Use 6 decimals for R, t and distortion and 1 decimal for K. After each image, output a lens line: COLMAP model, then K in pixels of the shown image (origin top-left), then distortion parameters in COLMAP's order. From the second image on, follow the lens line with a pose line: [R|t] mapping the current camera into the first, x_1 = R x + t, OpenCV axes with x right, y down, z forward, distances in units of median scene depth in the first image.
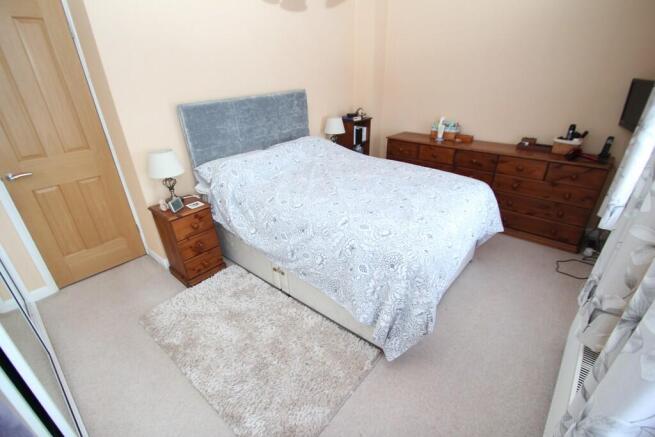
lens RADIAL K [[301.8, 0, 328.5], [0, 301.8, 218.5], [0, 0, 1]] dist [0.000025, -0.000388]
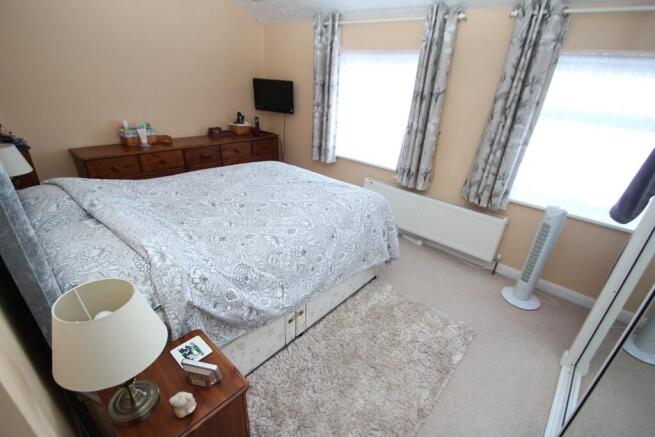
lens RADIAL K [[301.8, 0, 330.0], [0, 301.8, 223.2], [0, 0, 1]] dist [0.000025, -0.000388]
pose [[0.034831, -0.422320, 0.905777, -0.569196], [0.395755, 0.838066, 0.375531, -0.219469], [-0.917695, 0.345386, 0.196326, 0.483410]]
